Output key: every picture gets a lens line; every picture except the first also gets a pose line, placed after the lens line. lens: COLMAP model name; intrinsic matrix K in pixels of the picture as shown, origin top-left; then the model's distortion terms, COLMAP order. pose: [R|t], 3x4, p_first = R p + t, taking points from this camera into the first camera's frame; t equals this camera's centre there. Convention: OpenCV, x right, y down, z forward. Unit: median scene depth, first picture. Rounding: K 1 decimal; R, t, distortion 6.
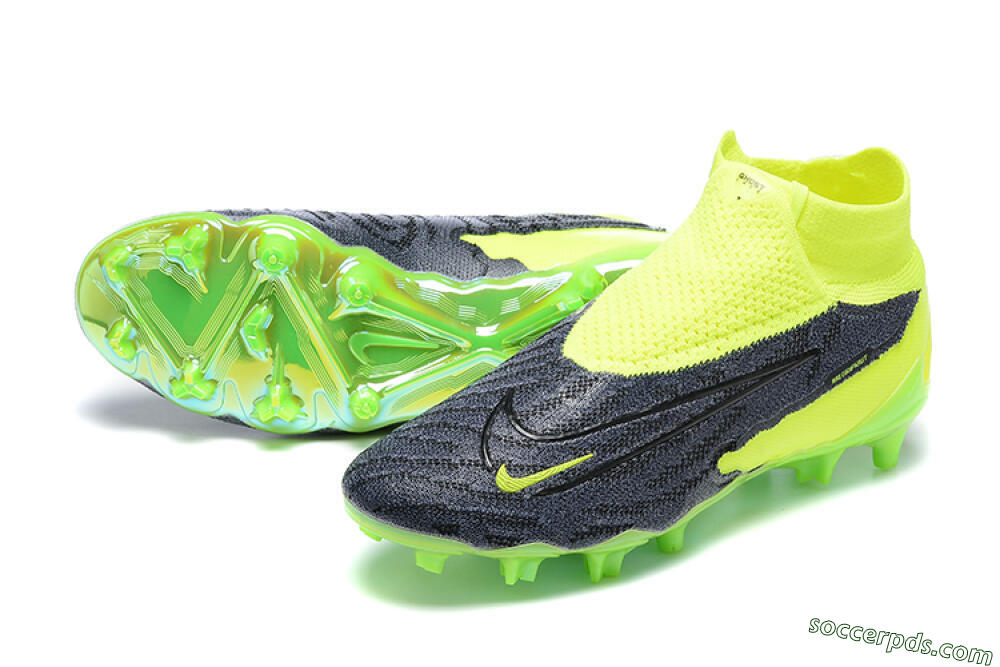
lens RADIAL K [[3087.9, 0, 500.0], [0, 3087.9, 333.5], [0, 0, 1]] dist [0.153618, 0.114348]
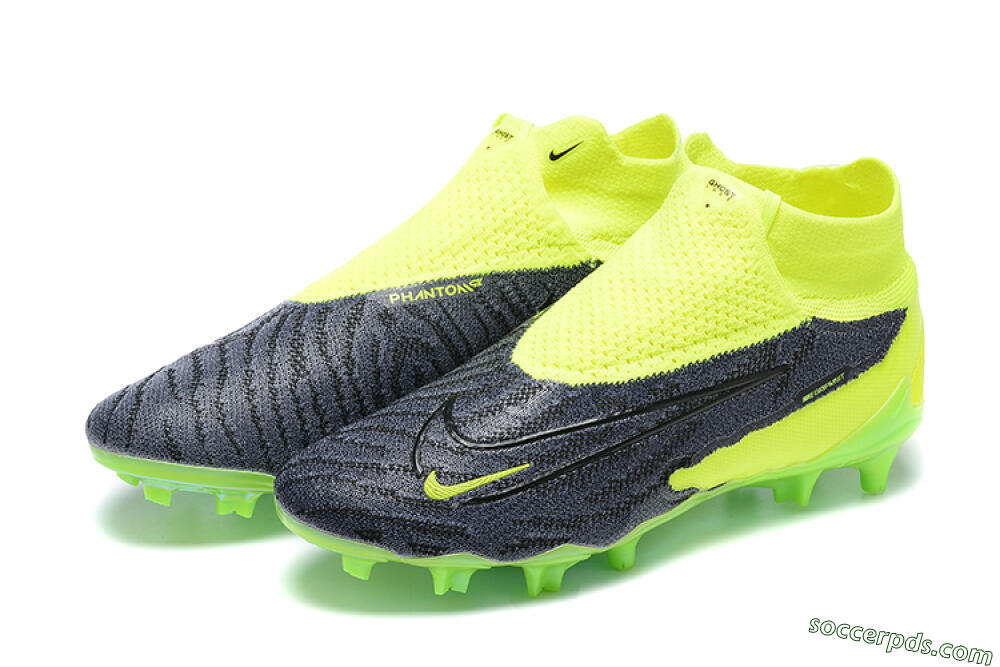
lens RADIAL K [[3087.9, 0, 500.0], [0, 3087.9, 333.5], [0, 0, 1]] dist [0.153618, 0.114348]
pose [[0.992214, 0.039231, -0.118206, 0.130609], [-0.038922, 0.999230, 0.004921, -0.006269], [0.118308, -0.000281, 0.992977, 0.035525]]
